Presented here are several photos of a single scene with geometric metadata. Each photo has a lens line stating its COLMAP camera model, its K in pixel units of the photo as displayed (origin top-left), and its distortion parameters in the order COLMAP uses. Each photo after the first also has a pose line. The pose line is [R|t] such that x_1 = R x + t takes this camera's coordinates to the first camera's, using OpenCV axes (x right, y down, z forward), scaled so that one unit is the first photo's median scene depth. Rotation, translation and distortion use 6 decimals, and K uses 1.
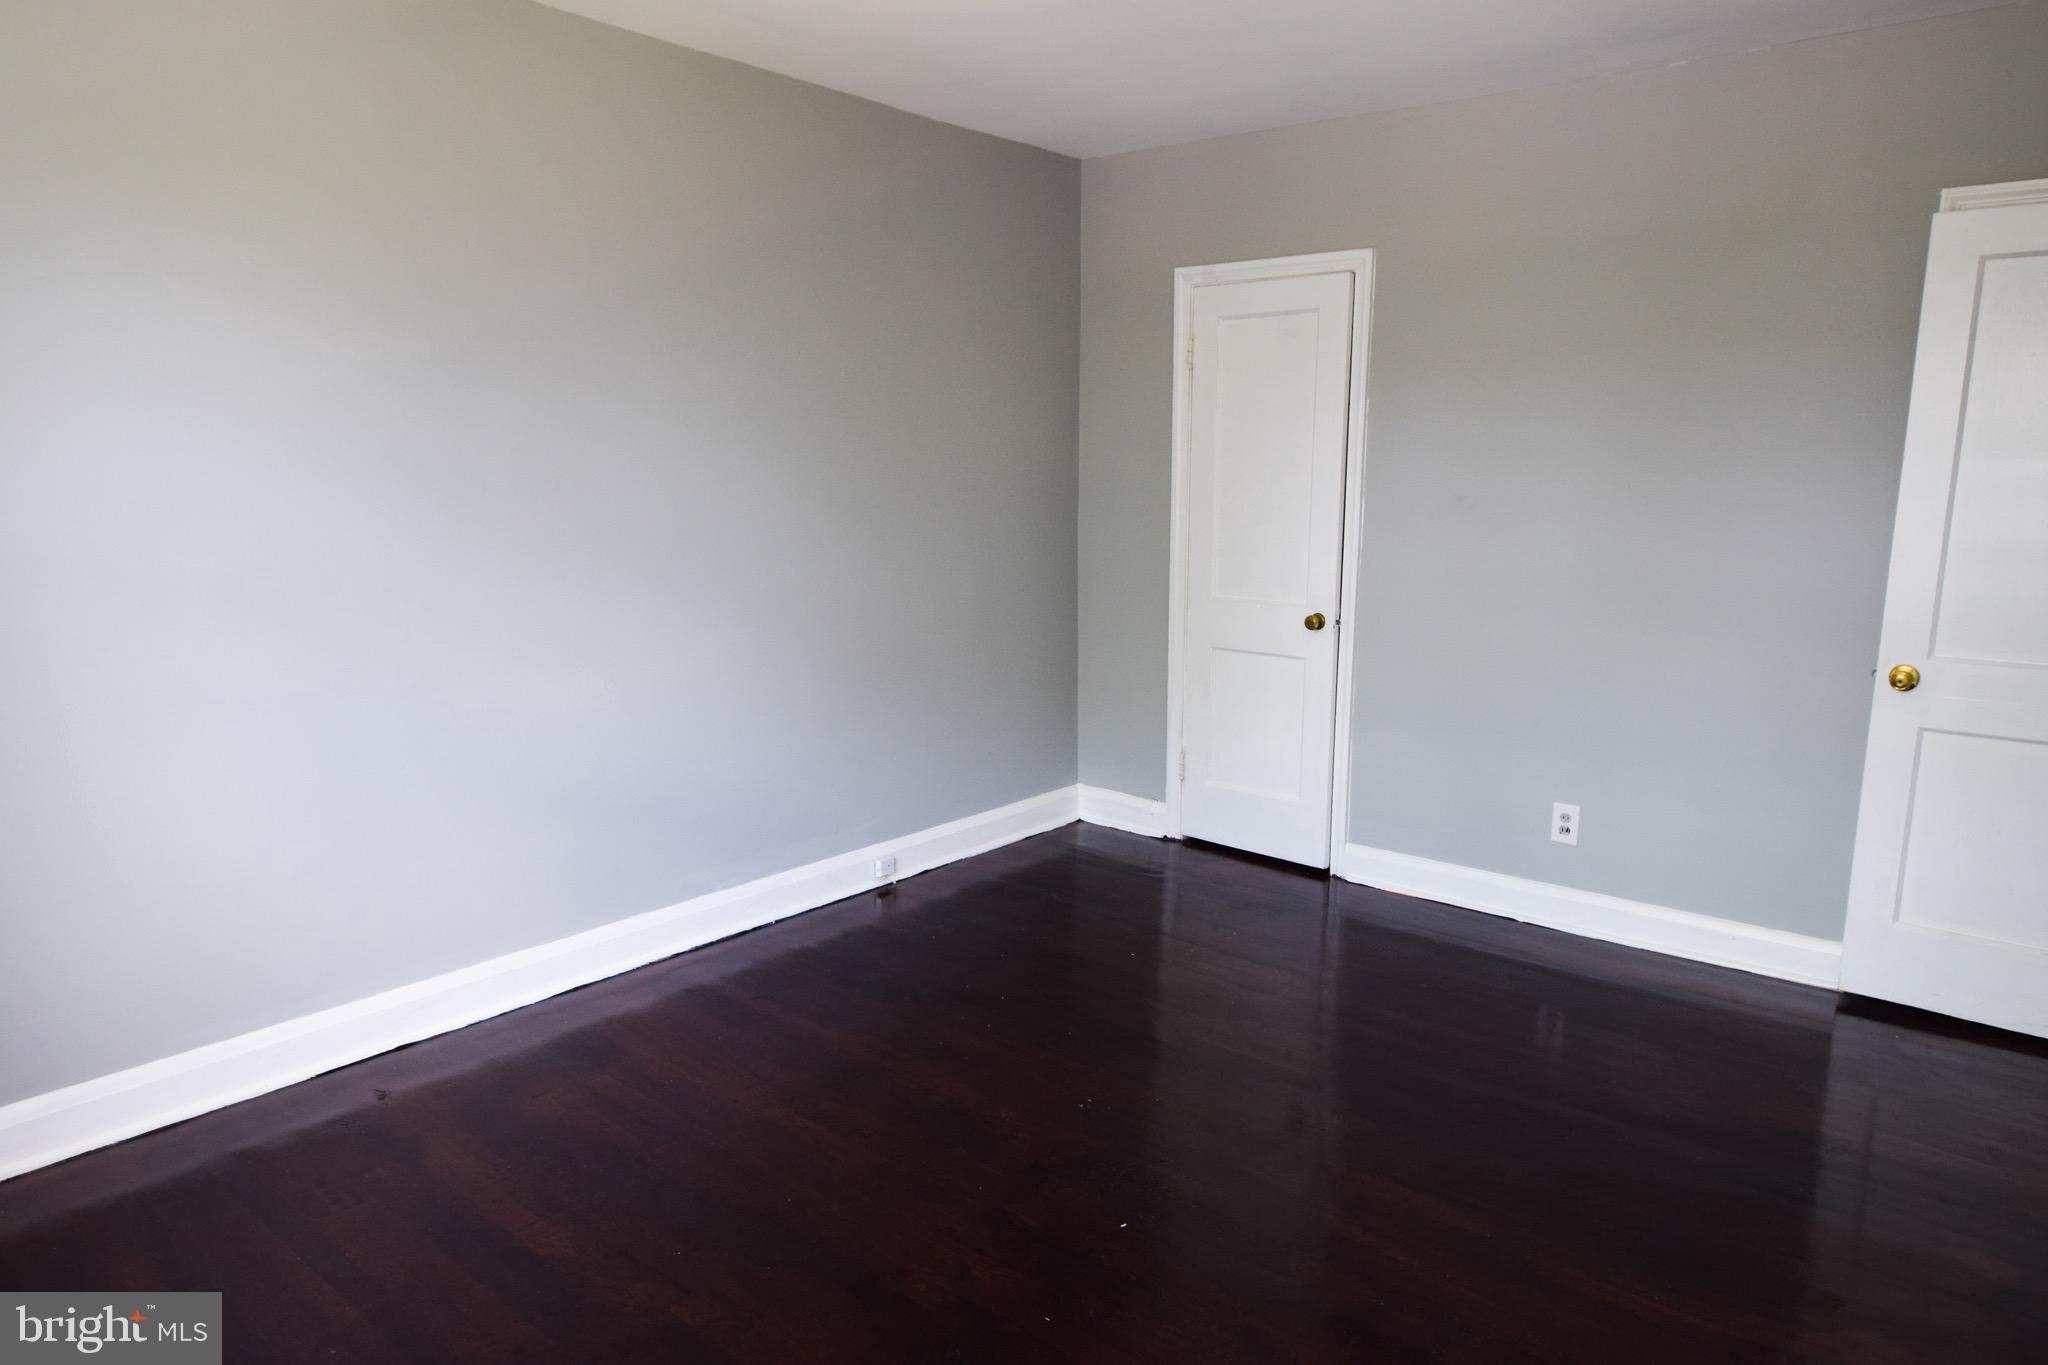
lens RADIAL K [[1346.5, 0, 1025.9], [0, 1346.5, 687.2], [0, 0, 1]] dist [0.027397, -0.018252]
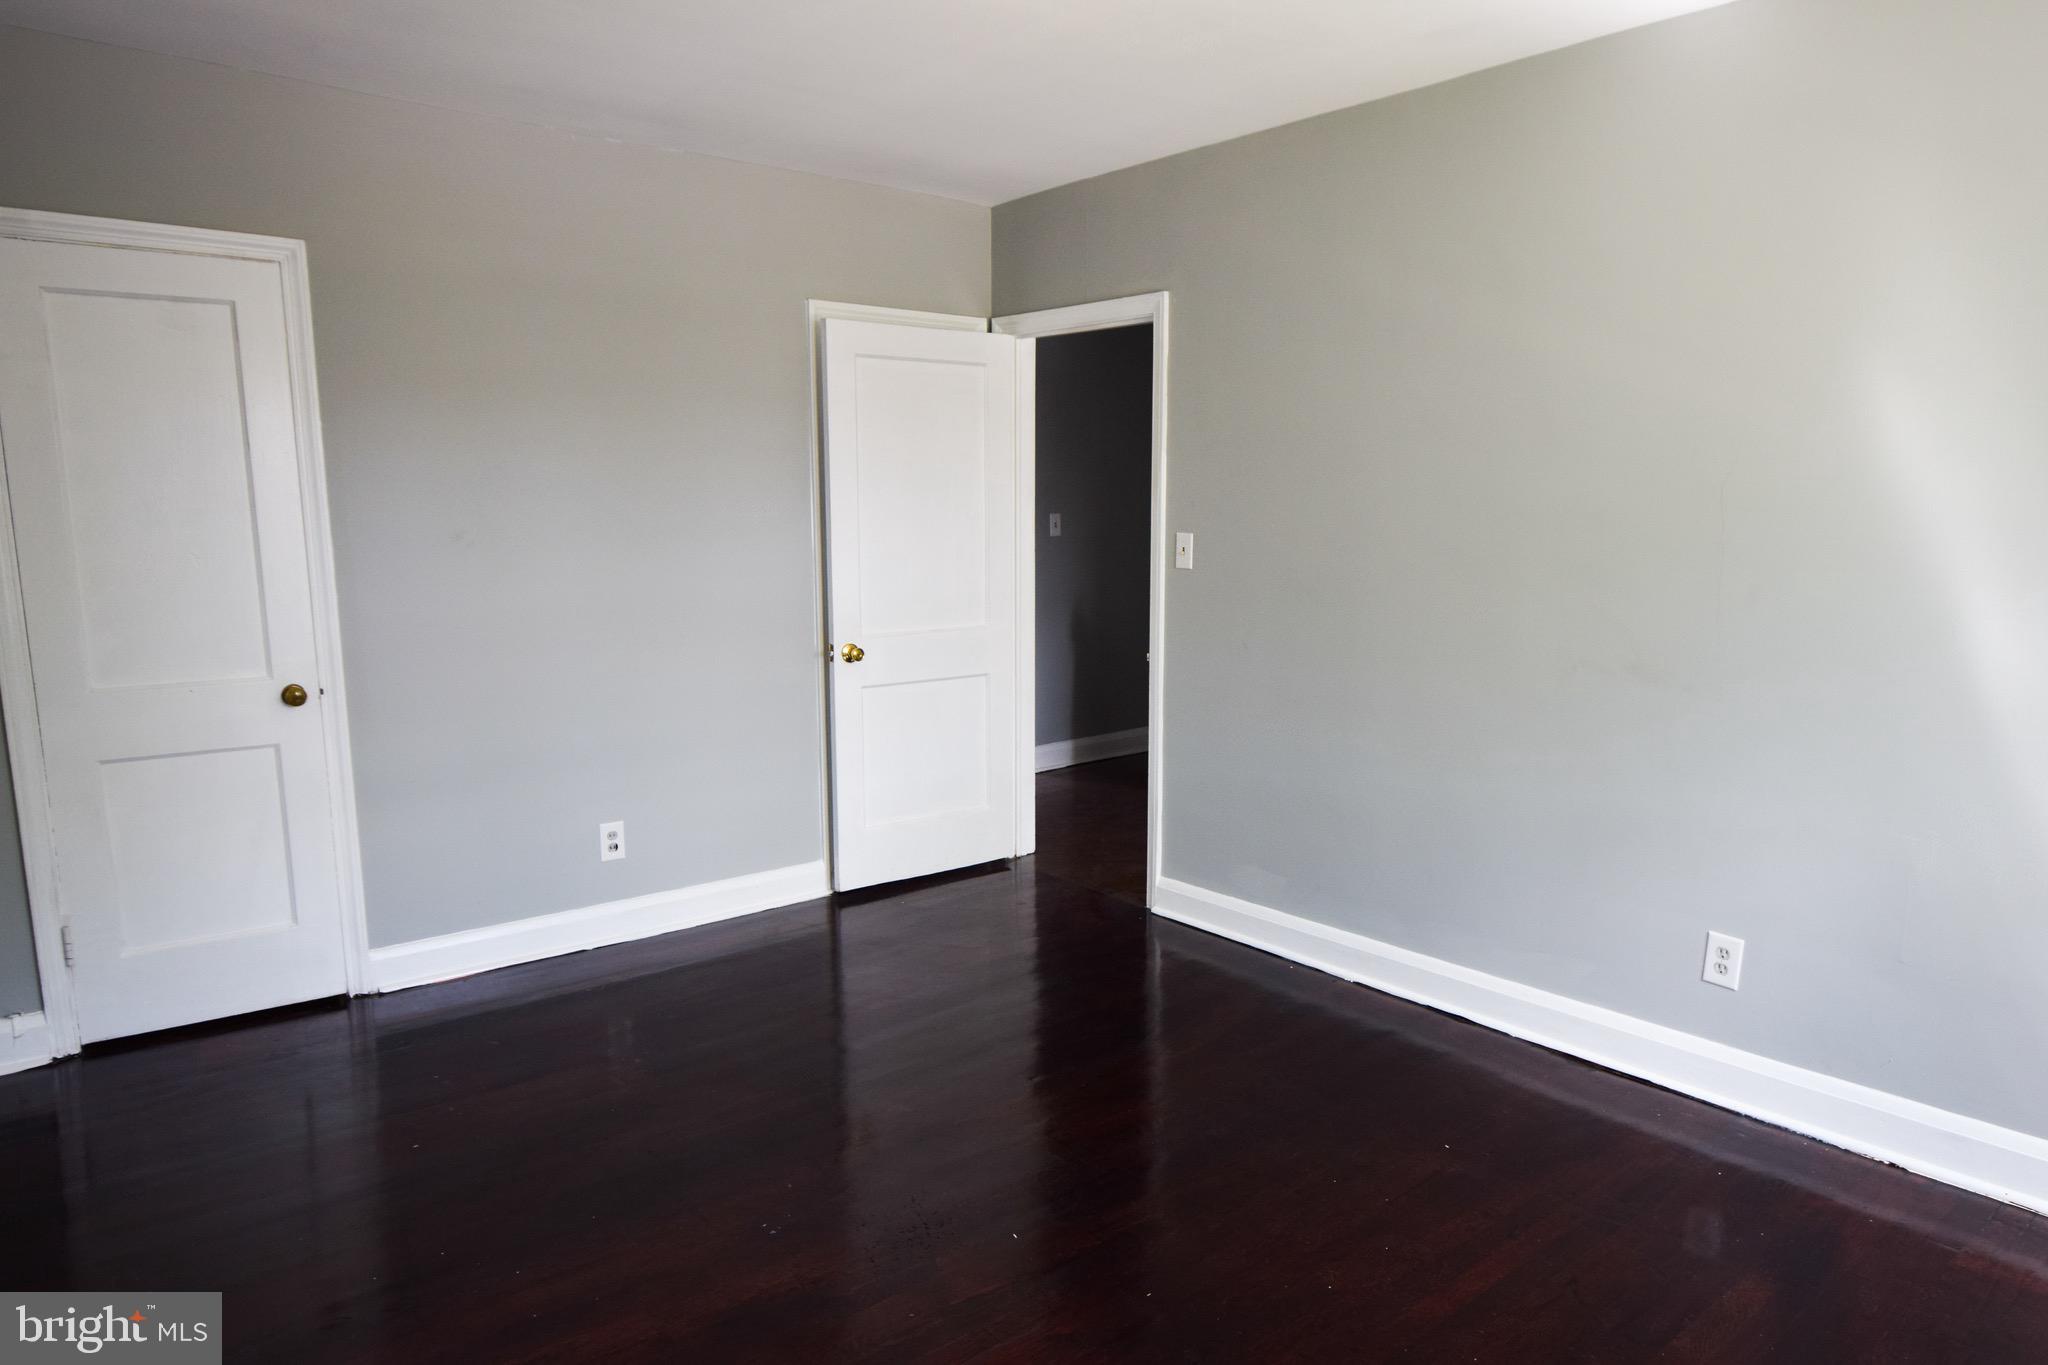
lens RADIAL K [[1346.5, 0, 1029.5], [0, 1346.5, 690.1], [0, 0, 1]] dist [0.027397, -0.018252]
pose [[0.166896, -0.139412, 0.976069, -0.499171], [0.167299, 0.979602, 0.111311, -0.068733], [-0.971677, 0.144718, 0.186815, 0.430482]]
